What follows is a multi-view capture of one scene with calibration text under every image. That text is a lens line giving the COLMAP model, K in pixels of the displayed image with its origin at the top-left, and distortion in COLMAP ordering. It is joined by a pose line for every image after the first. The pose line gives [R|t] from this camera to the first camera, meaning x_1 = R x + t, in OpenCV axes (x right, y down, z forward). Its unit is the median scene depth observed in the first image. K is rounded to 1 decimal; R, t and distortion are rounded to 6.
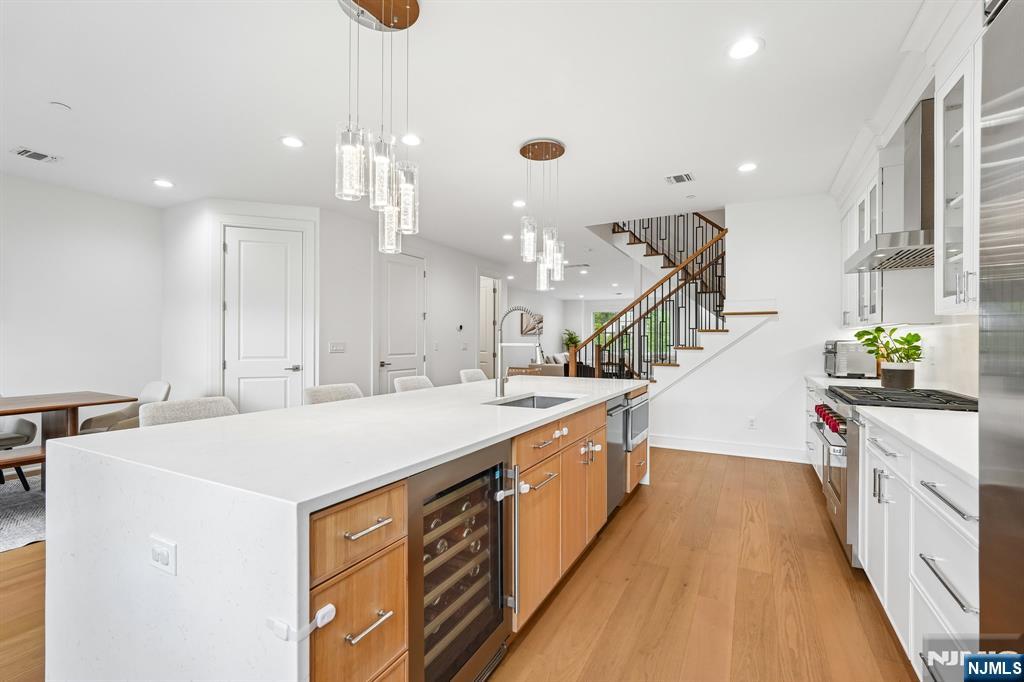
lens RADIAL K [[449.7, 0, 513.9], [0, 449.7, 341.6], [0, 0, 1]] dist [-0.011568, 0.004369]
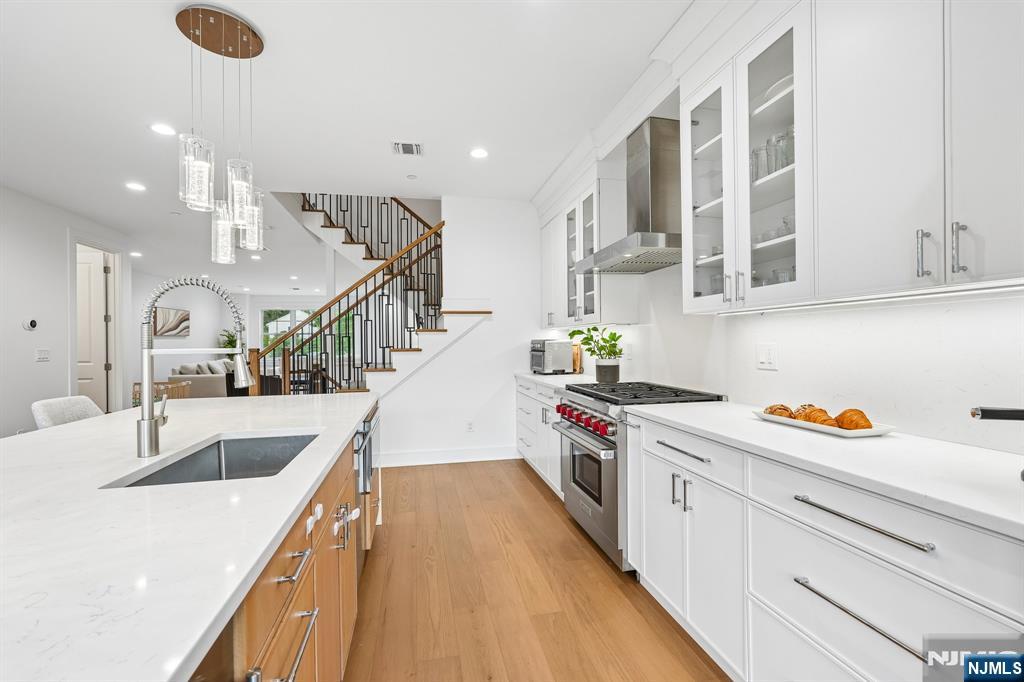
lens RADIAL K [[449.7, 0, 513.9], [0, 449.7, 341.6], [0, 0, 1]] dist [-0.011568, 0.004369]
pose [[0.761755, -0.010831, 0.647775, -0.027888], [0.013490, 0.999909, 0.000855, -0.000035], [-0.647725, 0.008088, 0.761831, 0.235385]]
